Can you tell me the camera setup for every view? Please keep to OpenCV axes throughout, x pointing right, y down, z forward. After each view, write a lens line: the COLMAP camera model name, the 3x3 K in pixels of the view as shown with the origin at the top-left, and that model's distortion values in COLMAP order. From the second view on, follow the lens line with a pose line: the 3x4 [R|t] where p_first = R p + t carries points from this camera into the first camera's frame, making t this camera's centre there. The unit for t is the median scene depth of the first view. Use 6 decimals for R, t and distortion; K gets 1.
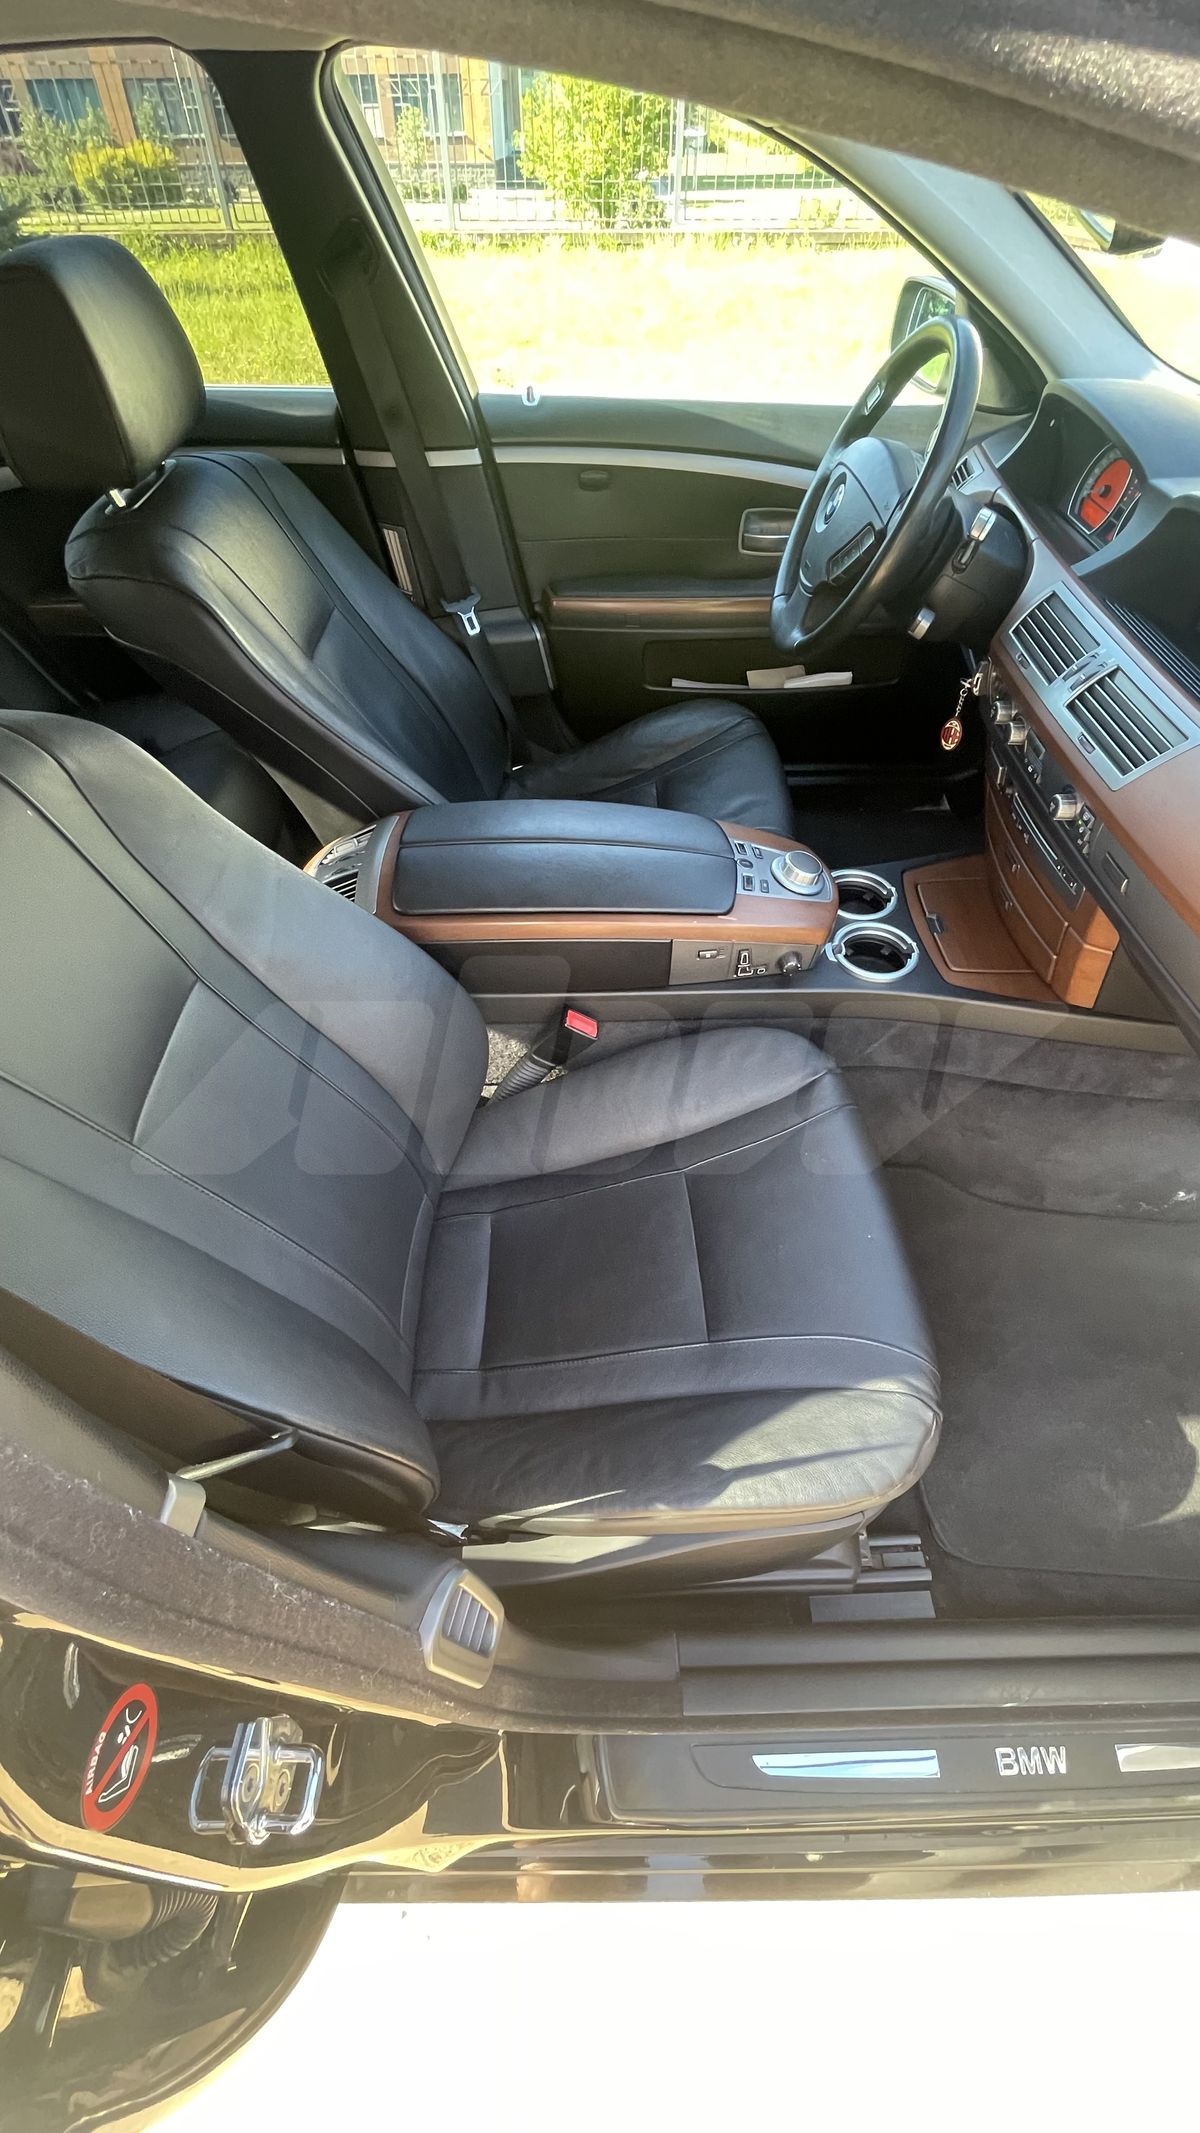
lens RADIAL K [[876.4, 0, 610.1], [0, 876.4, 1057.3], [0, 0, 1]] dist [-0.000058, 0.000358]
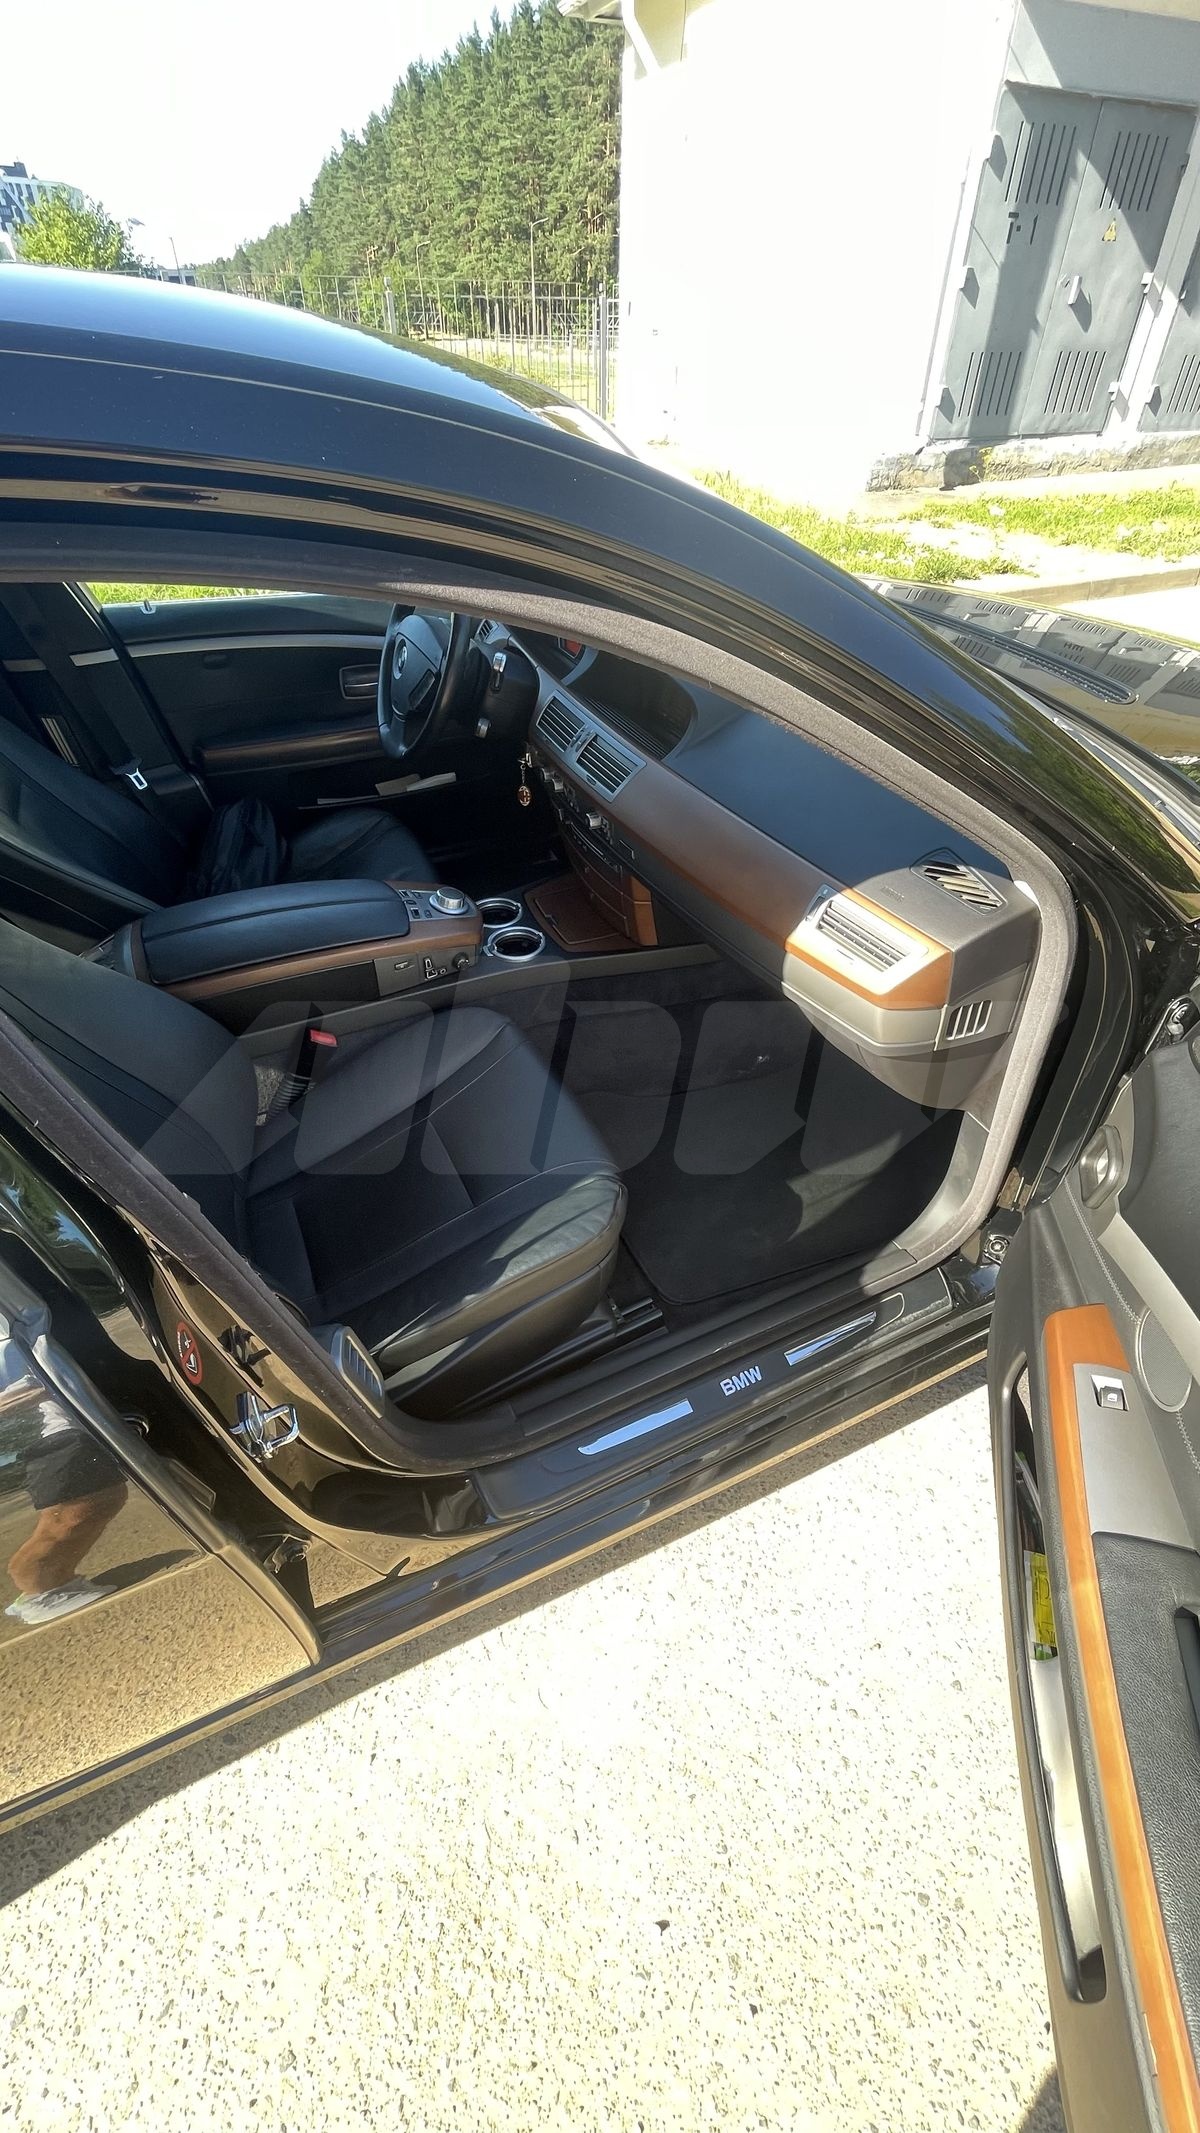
lens RADIAL K [[876.4, 0, 617.9], [0, 876.4, 1074.2], [0, 0, 1]] dist [-0.000058, 0.000358]
pose [[0.911332, -0.260793, 0.318530, -0.060120], [0.294669, 0.953563, -0.062346, 0.221692], [-0.287479, 0.150679, 0.945860, -0.376201]]
